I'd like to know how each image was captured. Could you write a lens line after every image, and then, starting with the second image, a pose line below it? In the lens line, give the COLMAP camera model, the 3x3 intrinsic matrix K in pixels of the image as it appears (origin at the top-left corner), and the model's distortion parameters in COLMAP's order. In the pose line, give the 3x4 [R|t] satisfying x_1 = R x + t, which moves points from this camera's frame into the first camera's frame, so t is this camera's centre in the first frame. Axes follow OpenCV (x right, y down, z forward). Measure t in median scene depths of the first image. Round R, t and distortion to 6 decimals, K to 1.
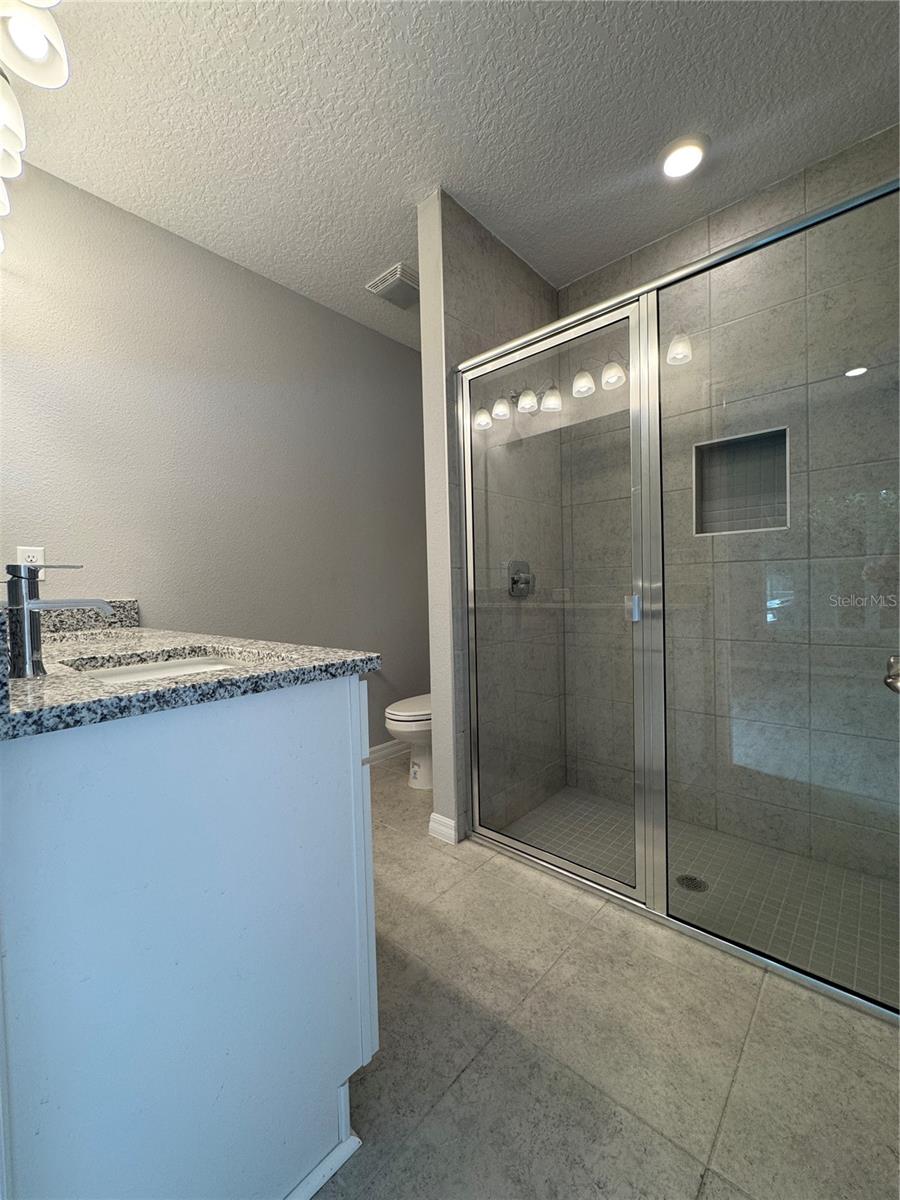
lens RADIAL K [[479.3, 0, 451.2], [0, 479.3, 596.6], [0, 0, 1]] dist [-0.006221, 0.001189]
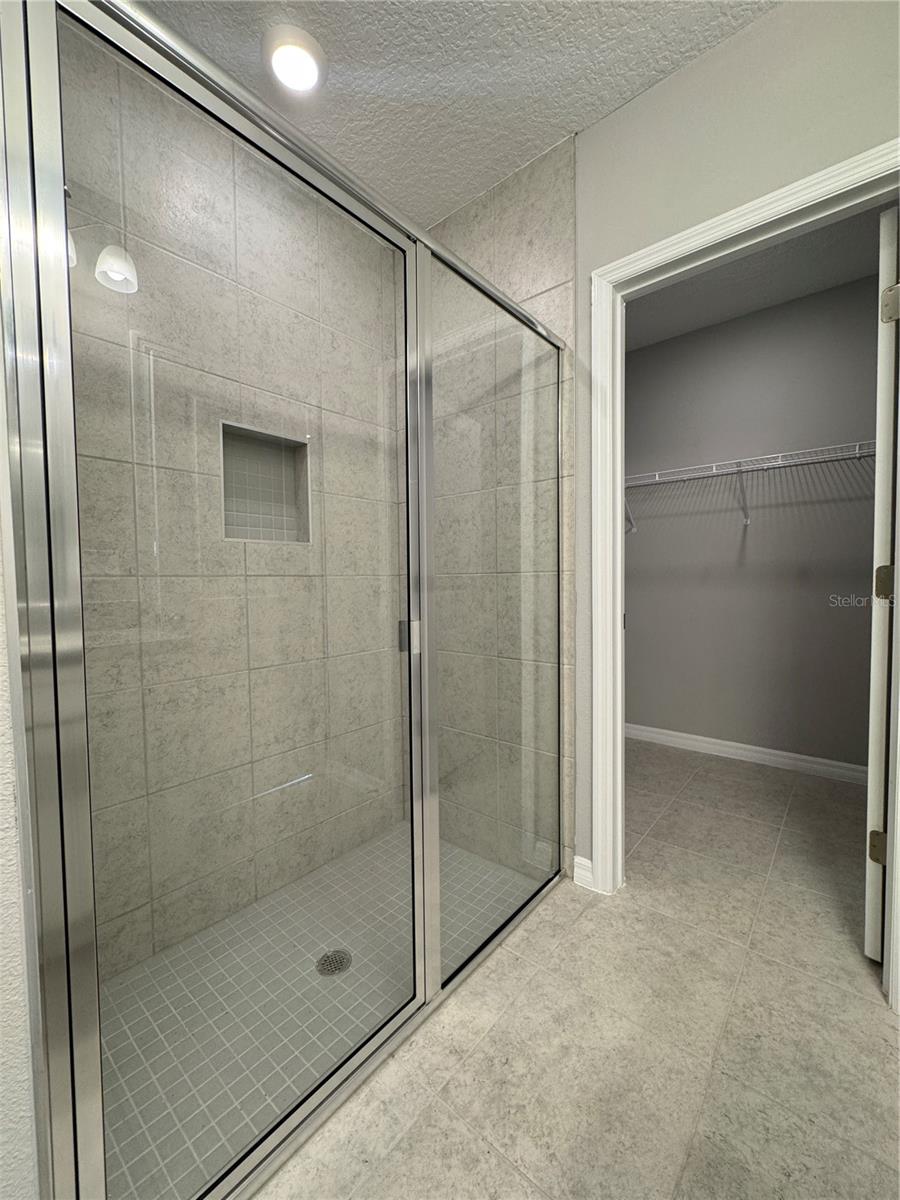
lens RADIAL K [[479.3, 0, 450.4], [0, 479.3, 598.4], [0, 0, 1]] dist [-0.006221, 0.001189]
pose [[-0.036386, -0.014944, 0.999226, -0.372501], [0.031310, 0.999380, 0.016087, -0.047113], [-0.998847, 0.031871, -0.035895, 0.922113]]
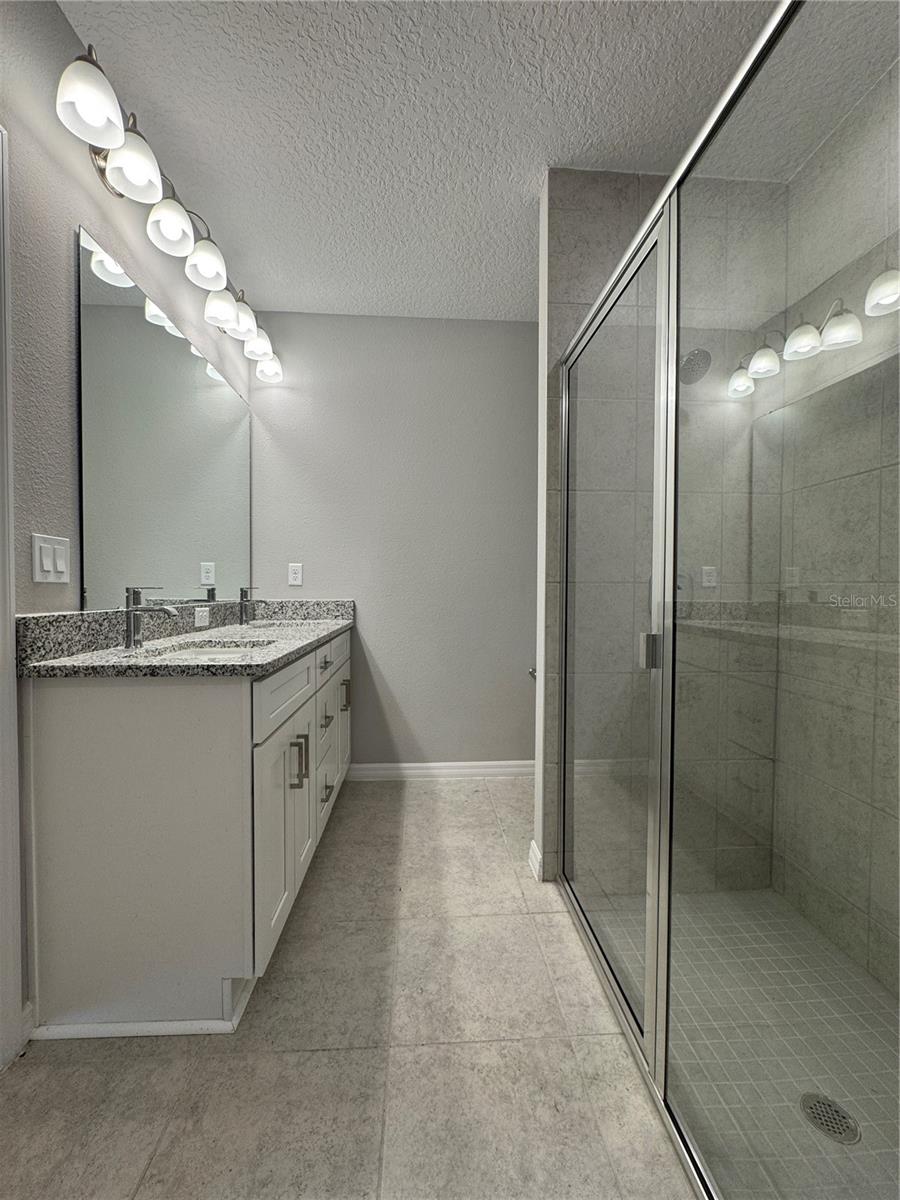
lens RADIAL K [[479.3, 0, 448.7], [0, 479.3, 596.4], [0, 0, 1]] dist [-0.006221, 0.001189]
pose [[0.715211, 0.042504, -0.697614, 0.629949], [-0.035854, 0.999066, 0.024112, -0.060021], [0.697988, 0.007767, 0.716068, 0.265216]]
